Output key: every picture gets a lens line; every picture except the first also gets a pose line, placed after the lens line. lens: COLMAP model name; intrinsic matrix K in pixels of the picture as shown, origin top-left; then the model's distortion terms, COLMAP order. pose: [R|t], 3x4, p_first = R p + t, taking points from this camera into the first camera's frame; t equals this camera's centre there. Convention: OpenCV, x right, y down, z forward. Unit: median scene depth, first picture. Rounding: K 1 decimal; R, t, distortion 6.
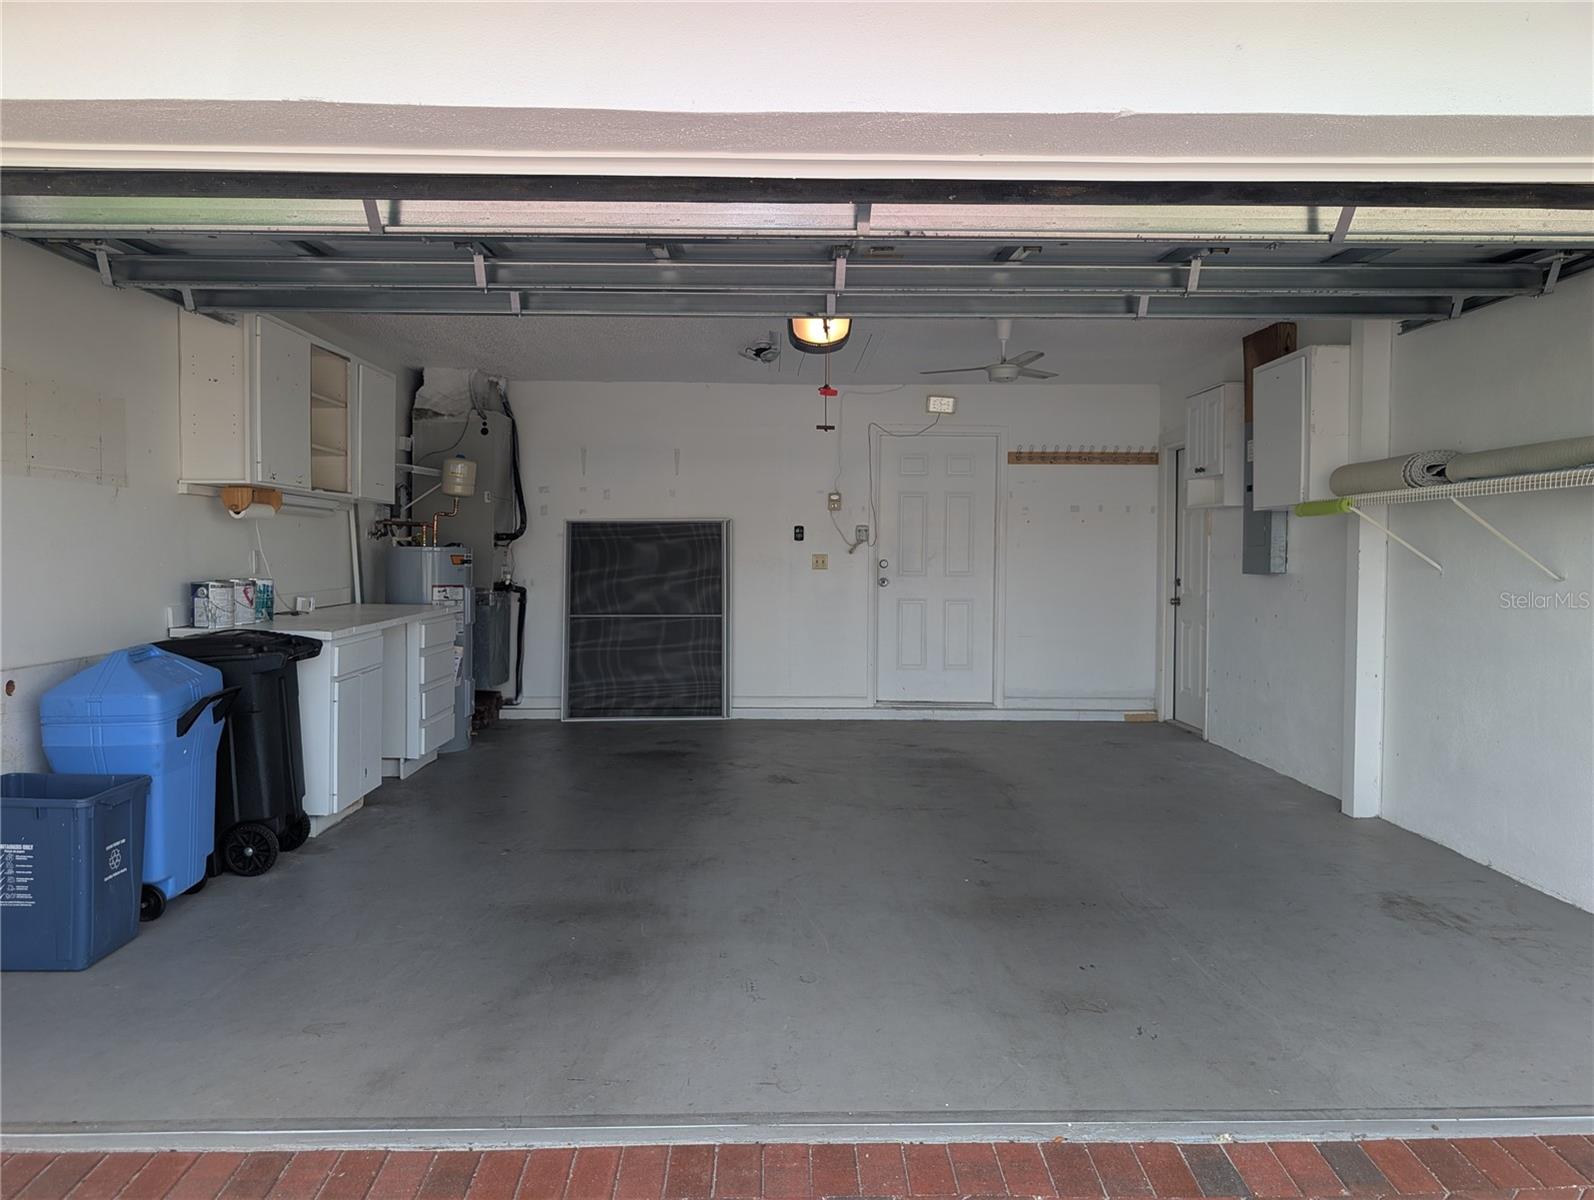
lens RADIAL K [[1139.8, 0, 797.0], [0, 1139.8, 600.0], [0, 0, 1]] dist [0.019049, -0.000356]
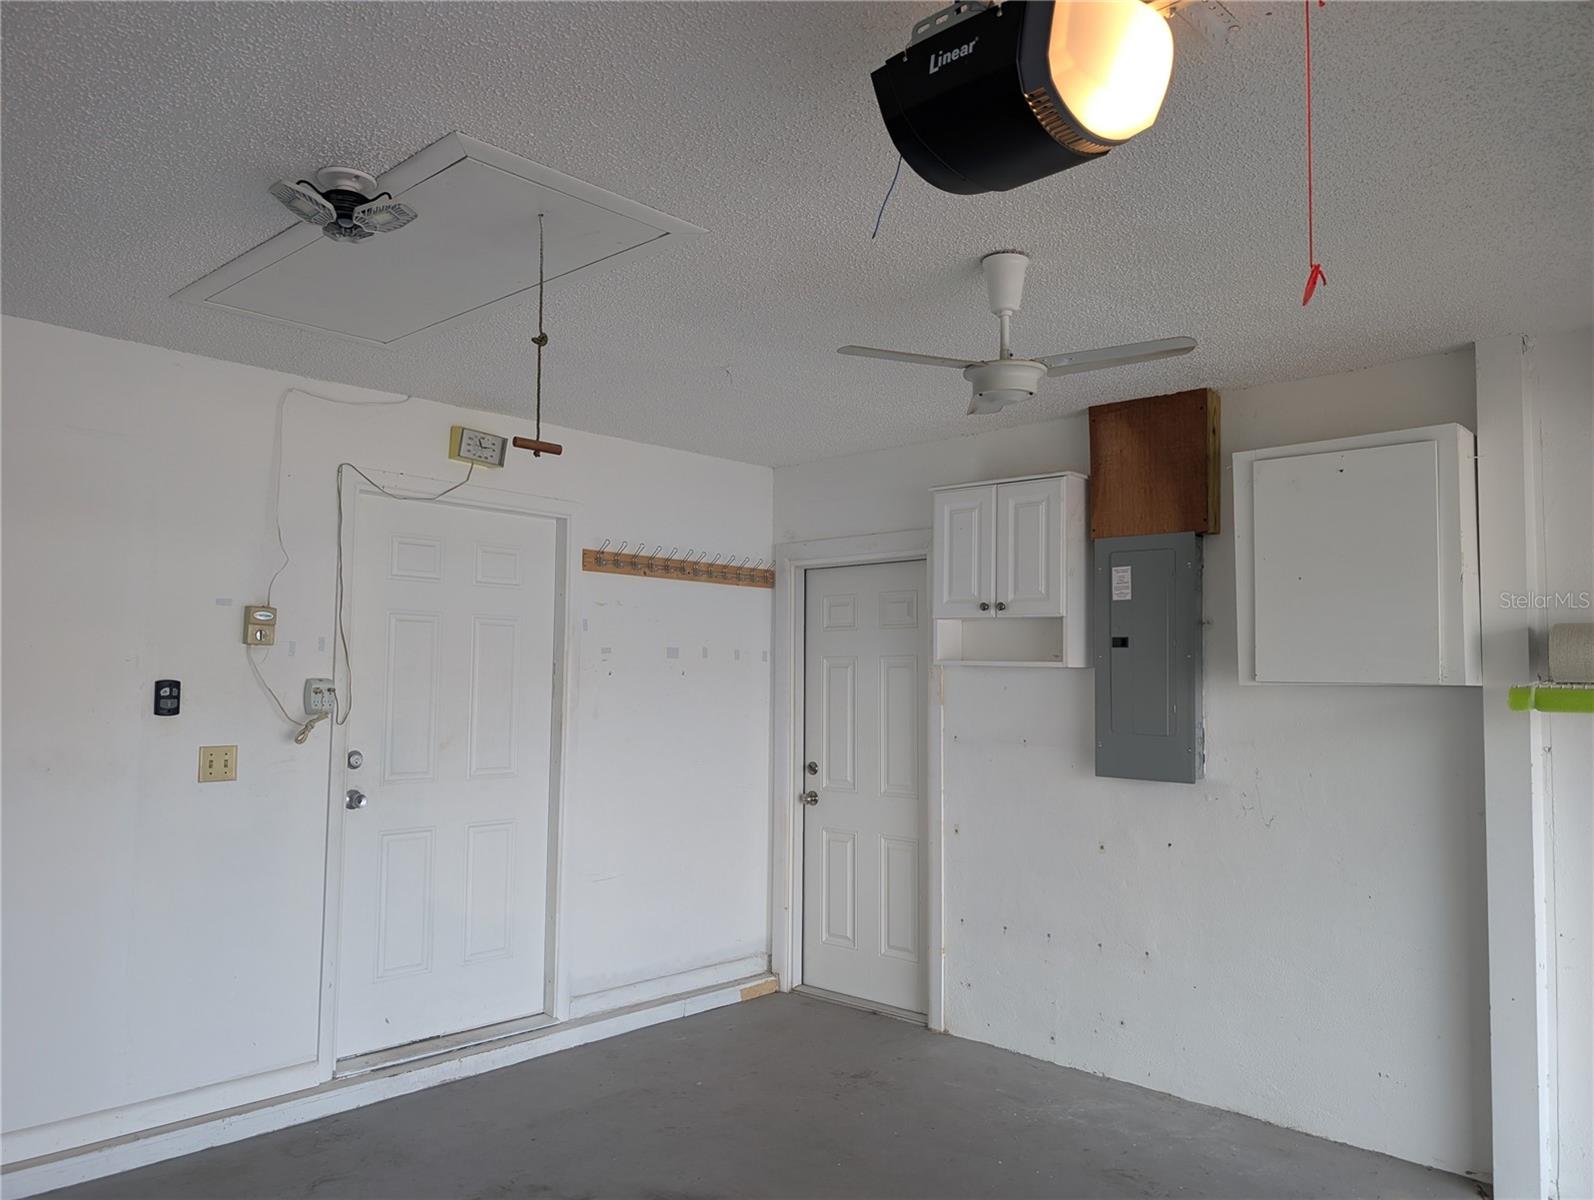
lens RADIAL K [[1155.2, 0, 832.4], [0, 1155.2, 595.8], [0, 0, 1]] dist [0.081483, -0.002787]
pose [[0.692855, 0.058528, 0.718698, -0.142743], [0.018918, 0.994882, -0.099258, -0.047724], [-0.720829, 0.082368, 0.688201, 0.519258]]
